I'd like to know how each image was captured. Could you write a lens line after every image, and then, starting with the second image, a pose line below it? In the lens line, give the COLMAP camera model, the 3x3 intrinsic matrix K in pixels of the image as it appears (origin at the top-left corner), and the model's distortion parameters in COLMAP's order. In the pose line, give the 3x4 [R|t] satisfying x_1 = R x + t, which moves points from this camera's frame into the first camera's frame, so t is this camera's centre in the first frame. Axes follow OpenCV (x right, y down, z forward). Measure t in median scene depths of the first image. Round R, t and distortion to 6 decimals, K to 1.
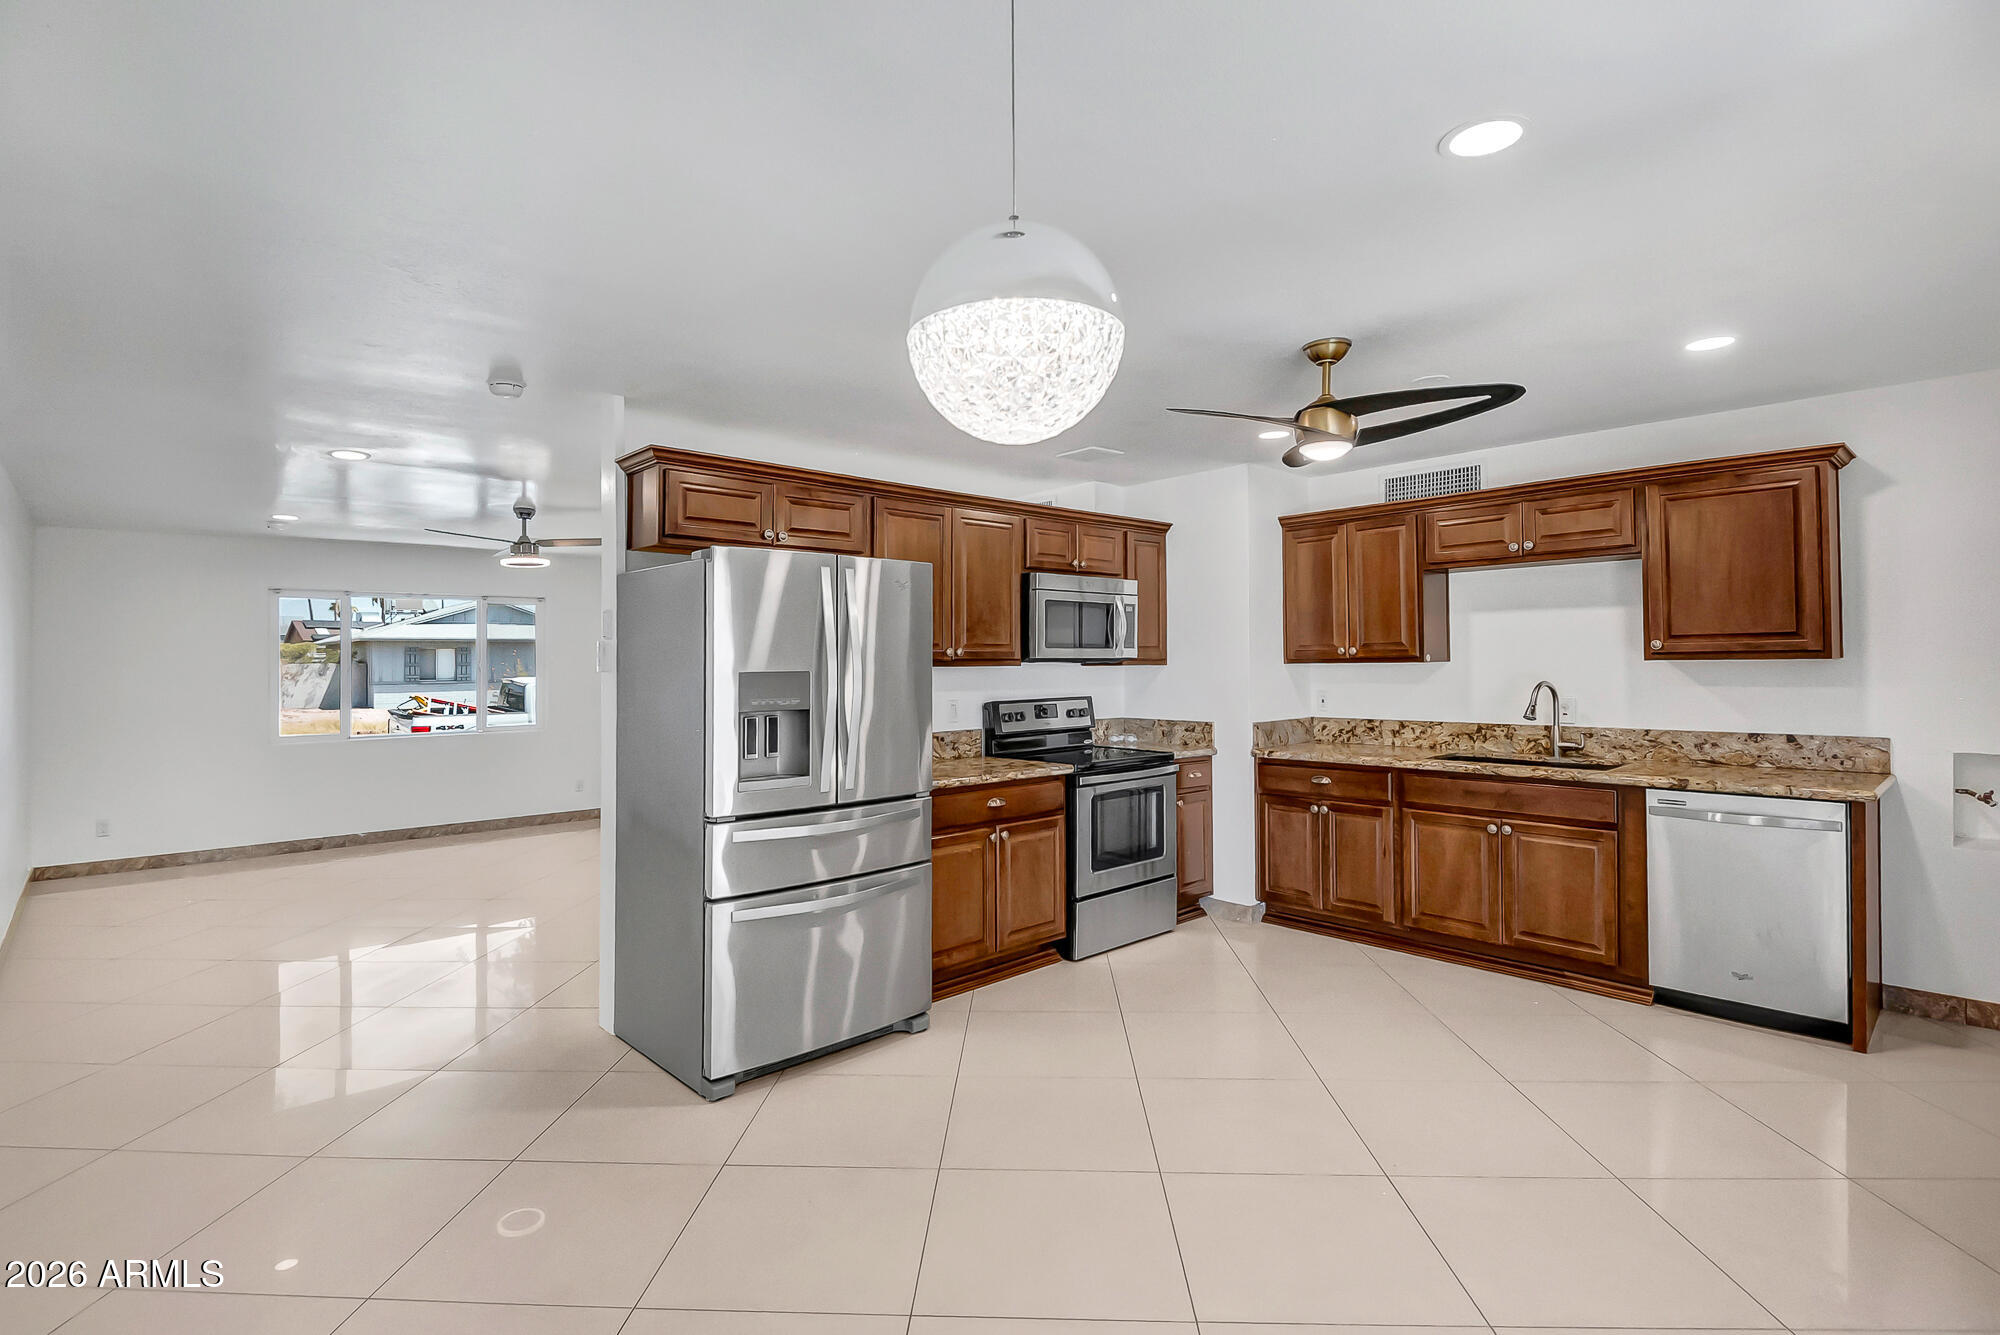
lens RADIAL K [[946.6, 0, 994.4], [0, 946.6, 659.5], [0, 0, 1]] dist [0.003393, -0.000218]
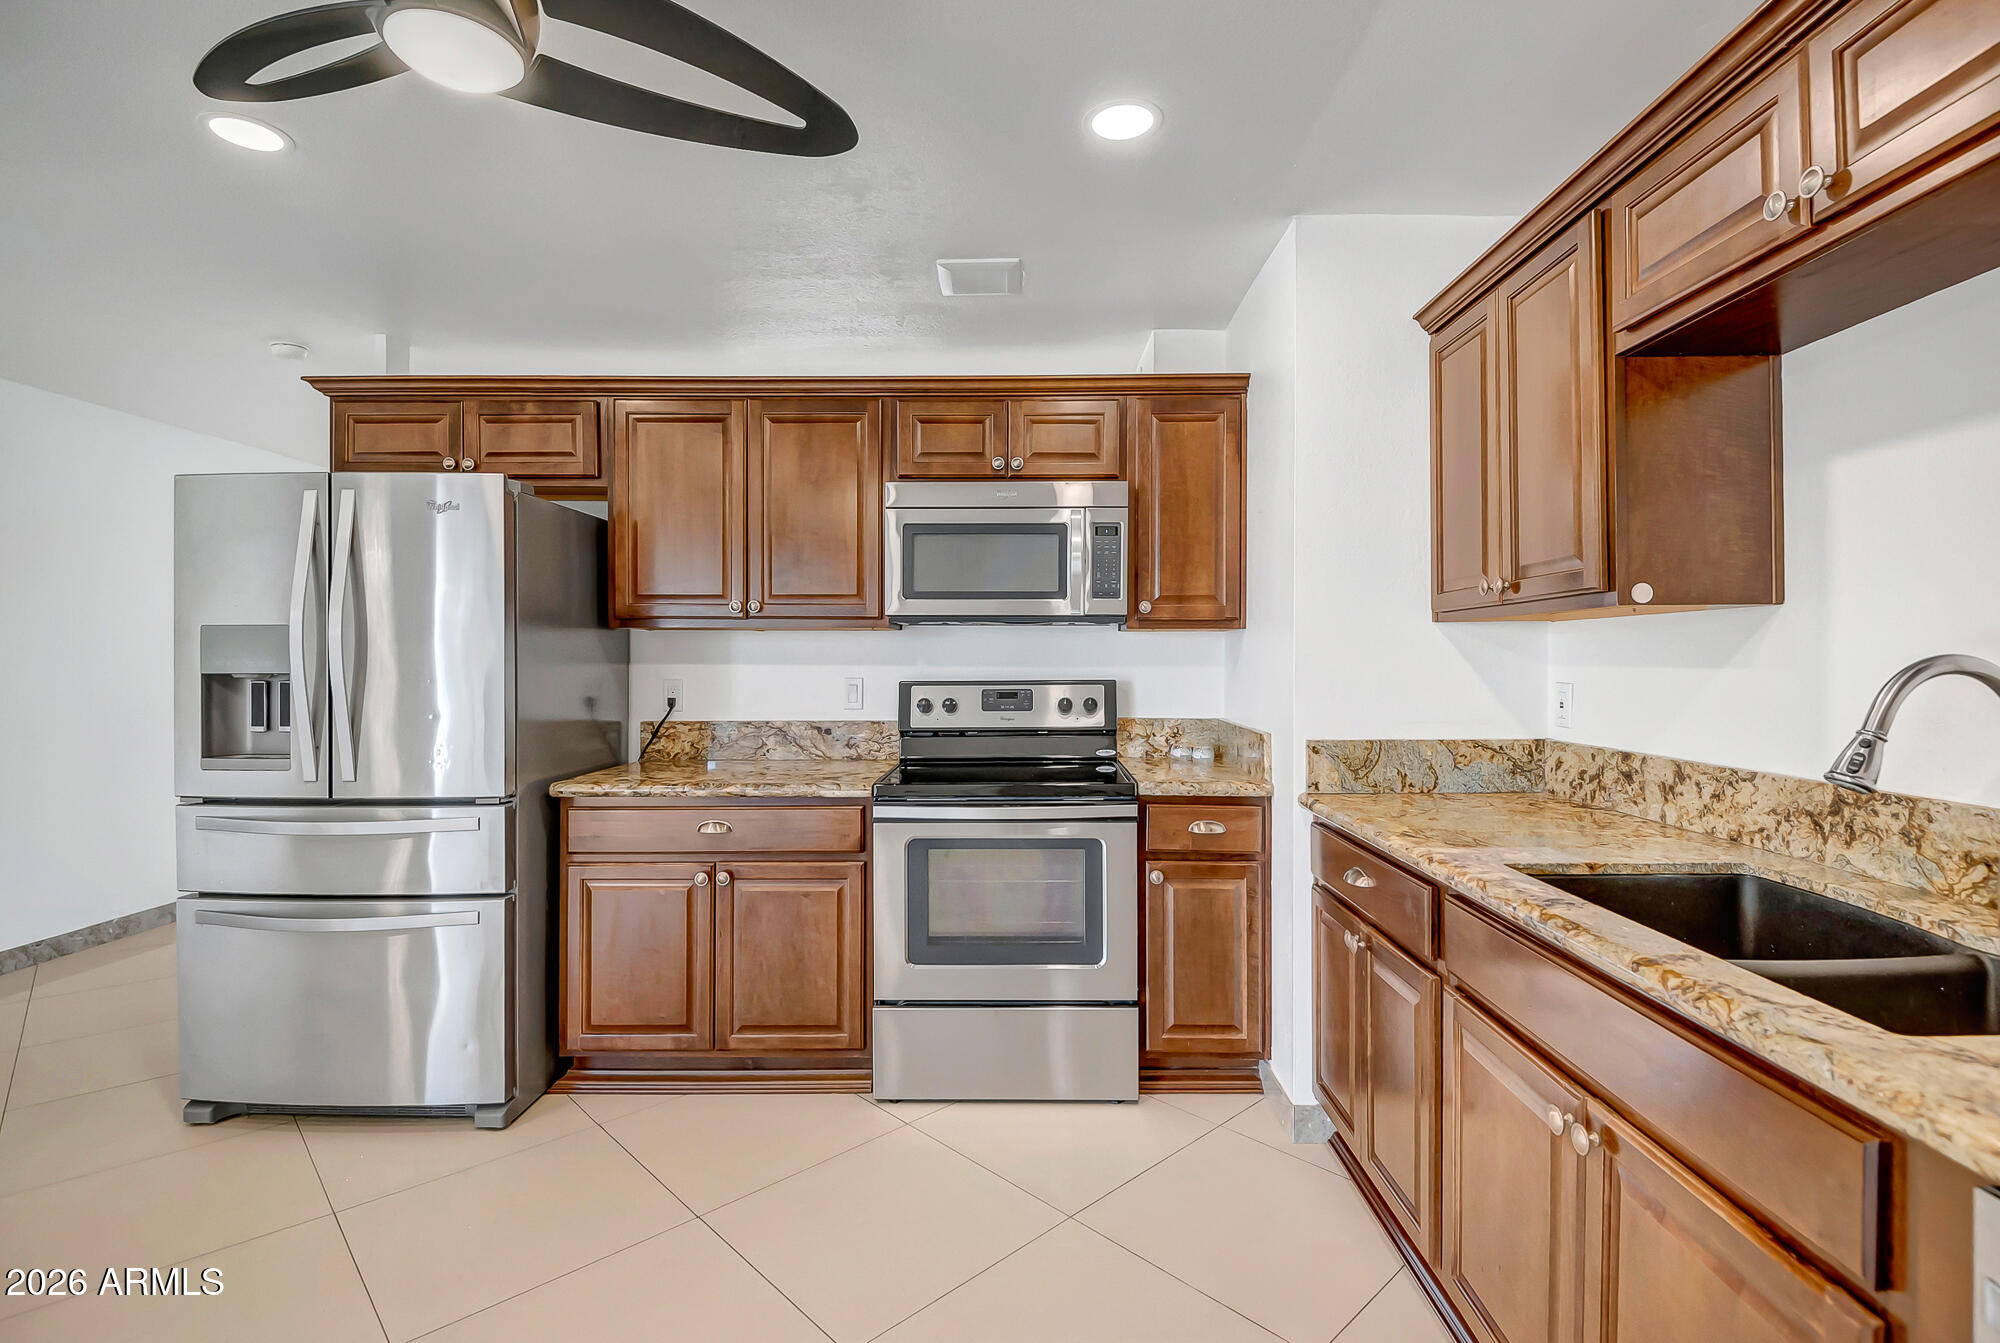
lens RADIAL K [[946.6, 0, 1004.4], [0, 946.6, 661.9], [0, 0, 1]] dist [0.003393, -0.000218]
pose [[0.732105, 0.013087, -0.681066, 0.502099], [-0.004786, 0.999890, 0.014069, 0.019710], [0.681175, -0.007040, 0.732087, 0.535075]]
